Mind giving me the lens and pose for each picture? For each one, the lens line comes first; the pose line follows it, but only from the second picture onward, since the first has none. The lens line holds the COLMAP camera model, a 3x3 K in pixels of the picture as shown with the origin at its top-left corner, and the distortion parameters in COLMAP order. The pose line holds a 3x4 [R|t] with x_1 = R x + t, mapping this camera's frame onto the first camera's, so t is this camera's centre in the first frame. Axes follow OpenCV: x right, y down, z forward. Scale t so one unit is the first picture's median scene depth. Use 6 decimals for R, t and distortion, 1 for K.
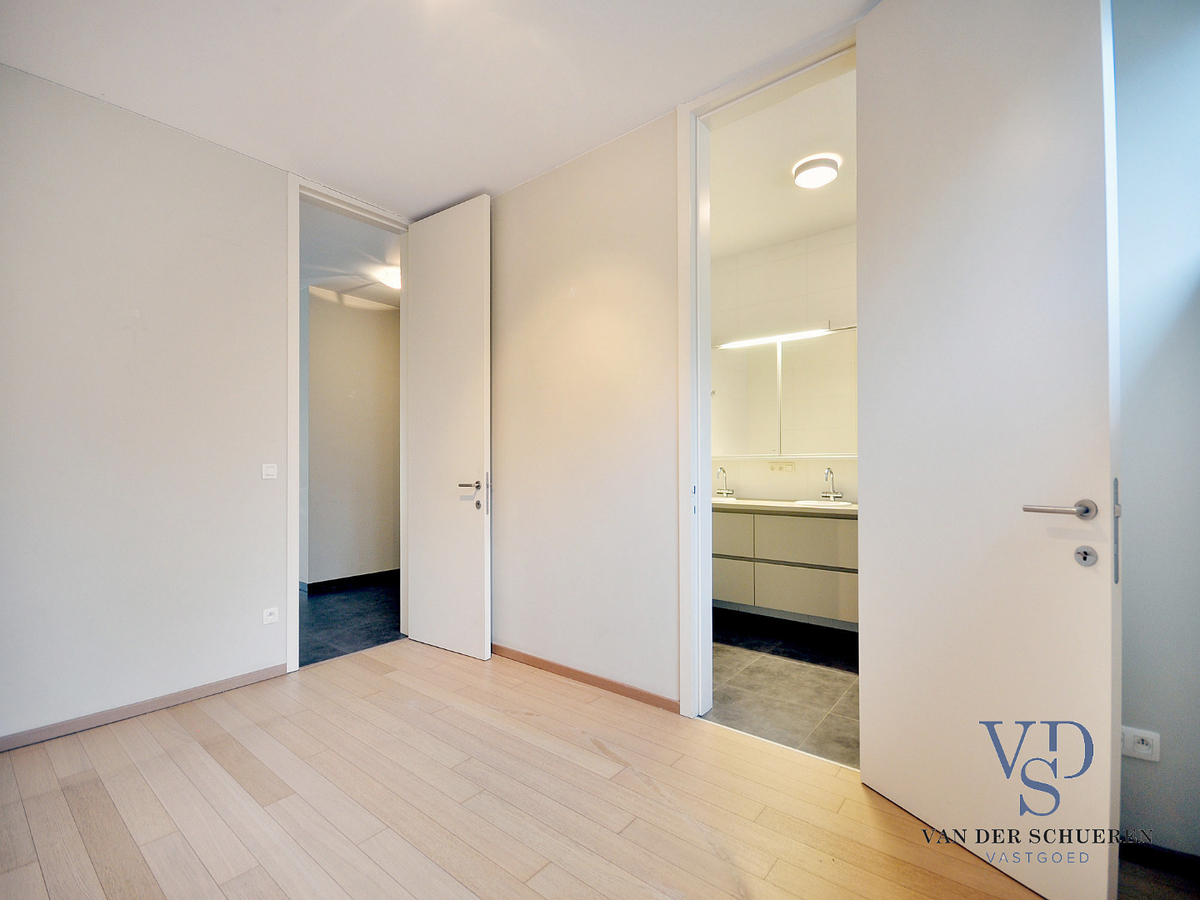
lens RADIAL K [[535.4, 0, 593.0], [0, 535.4, 467.4], [0, 0, 1]] dist [0.006941, -0.004347]
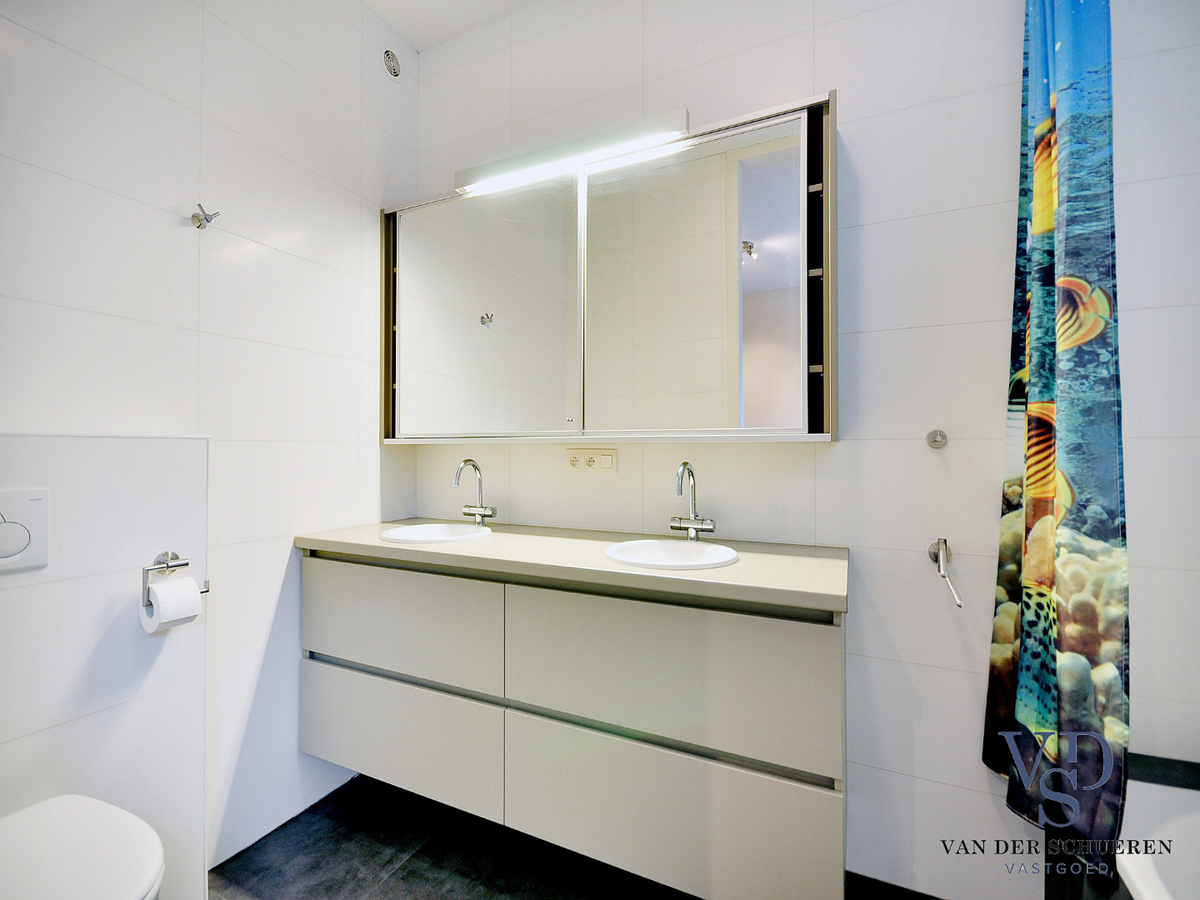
lens RADIAL K [[535.4, 0, 601.6], [0, 535.4, 445.4], [0, 0, 1]] dist [0.006941, -0.004347]
pose [[0.968120, 0.007394, 0.250378, 0.249643], [-0.005557, 0.999952, -0.008041, -0.008500], [-0.250425, 0.006394, 0.968115, 0.561297]]
